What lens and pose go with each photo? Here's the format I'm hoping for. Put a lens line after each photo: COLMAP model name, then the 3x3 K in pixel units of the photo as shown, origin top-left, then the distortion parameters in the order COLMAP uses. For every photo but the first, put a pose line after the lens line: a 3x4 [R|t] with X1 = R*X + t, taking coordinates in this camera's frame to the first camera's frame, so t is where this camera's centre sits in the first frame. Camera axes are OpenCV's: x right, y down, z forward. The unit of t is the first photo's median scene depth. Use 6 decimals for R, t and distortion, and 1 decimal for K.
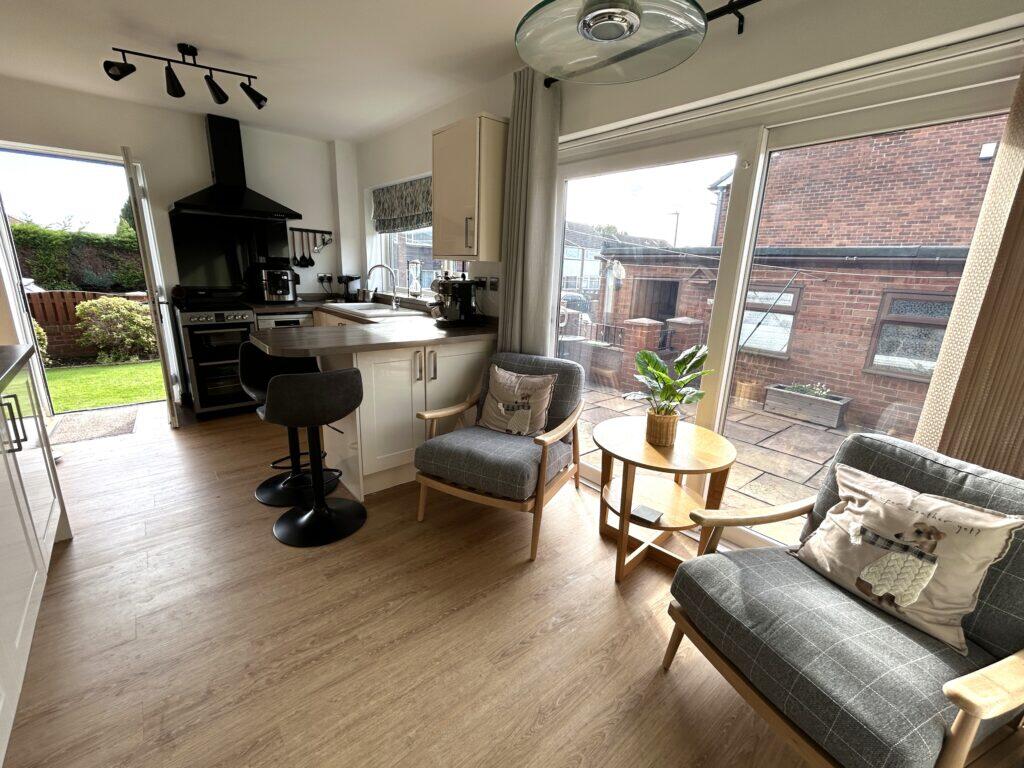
lens RADIAL K [[422.7, 0, 512.7], [0, 422.7, 370.3], [0, 0, 1]] dist [-0.000367, -0.000042]
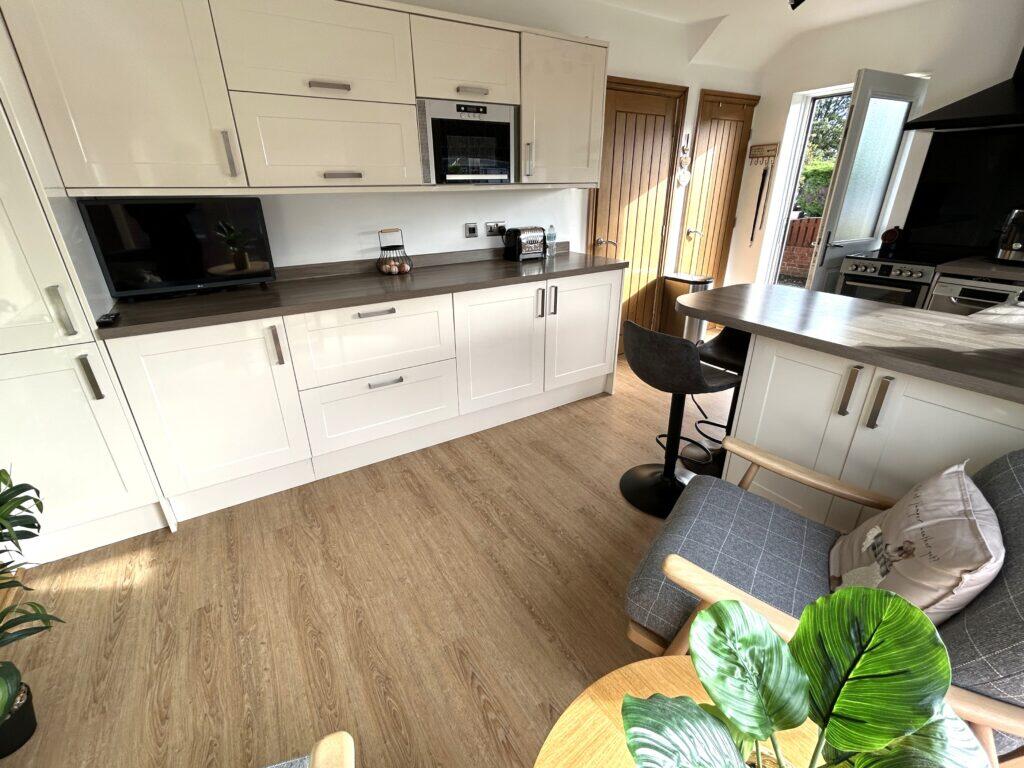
lens RADIAL K [[456.5, 0, 512.0], [0, 456.5, 384.0], [0, 0, 1]] dist [0.000829, 0.000260]
pose [[-0.134588, 0.363445, -0.921843, 0.274934], [-0.235905, 0.891806, 0.386045, -0.101145], [0.962411, 0.269424, -0.034288, 0.417176]]
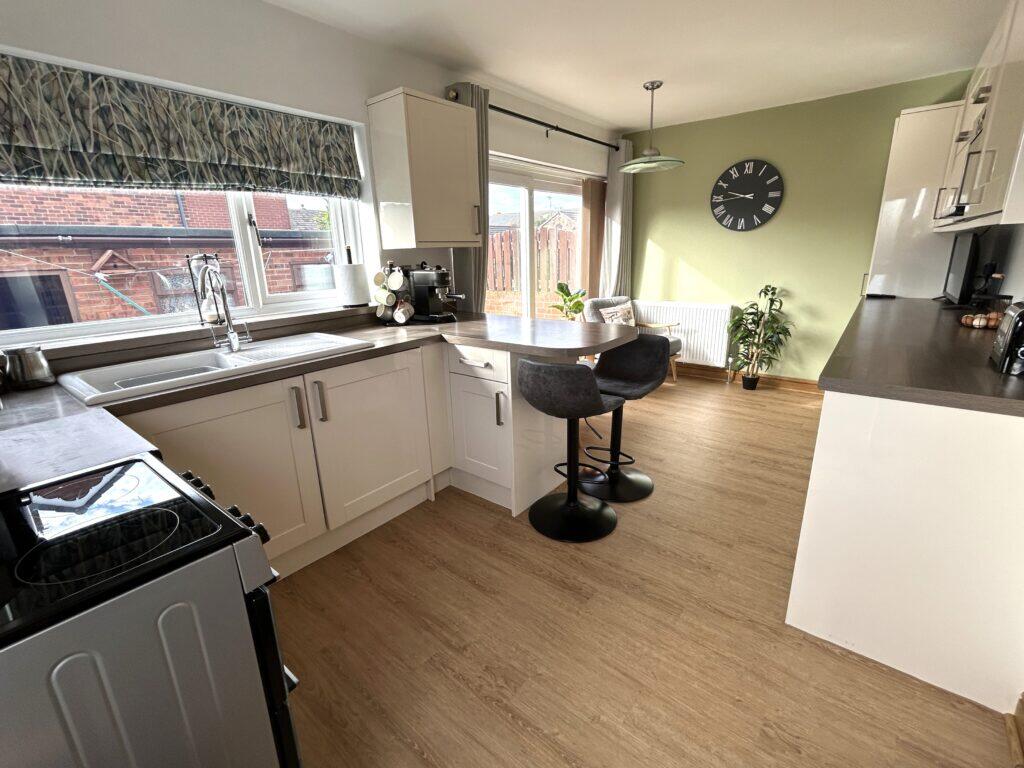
lens RADIAL K [[456.5, 0, 512.0], [0, 456.5, 384.0], [0, 0, 1]] dist [0.000829, 0.000260]
pose [[-0.202756, -0.307631, 0.929652, -1.002650], [0.259350, 0.898599, 0.353919, -0.246792], [-0.944261, 0.312864, -0.102412, 0.861548]]
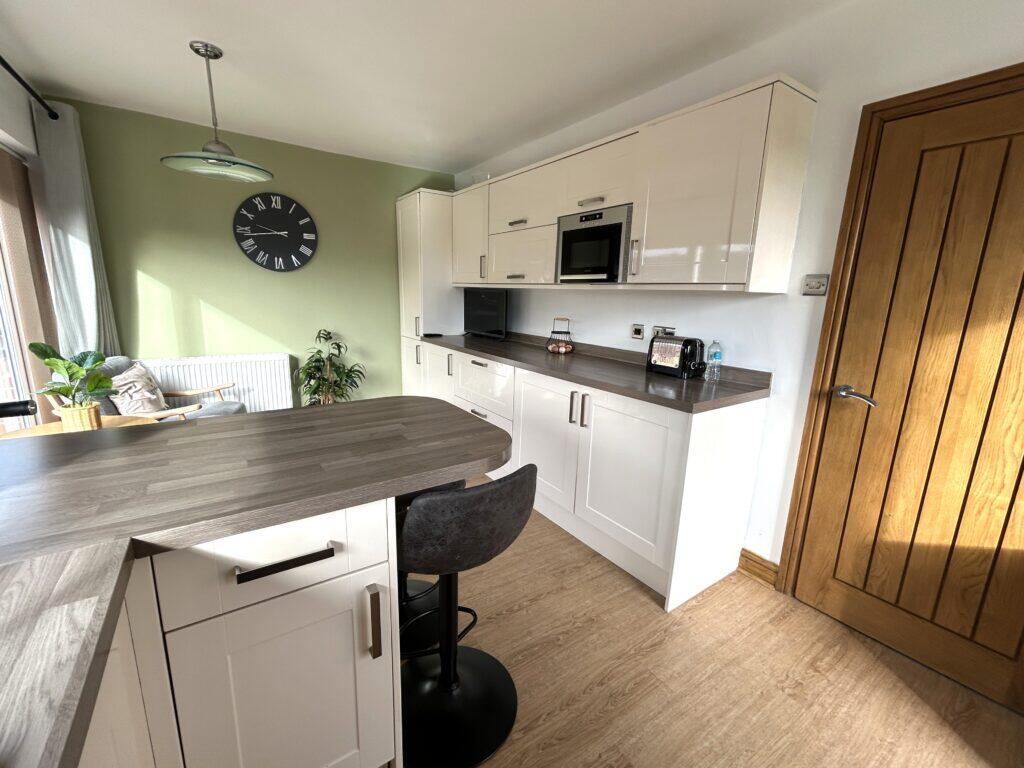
lens RADIAL K [[429.1, 0, 512.0], [0, 429.1, 384.0], [0, 0, 1]] dist [-0.000662, -0.000236]
pose [[-0.993476, -0.085195, 0.075814, -0.485489], [-0.042936, 0.895285, 0.443420, -0.258966], [-0.105653, 0.437272, -0.893102, 1.001265]]
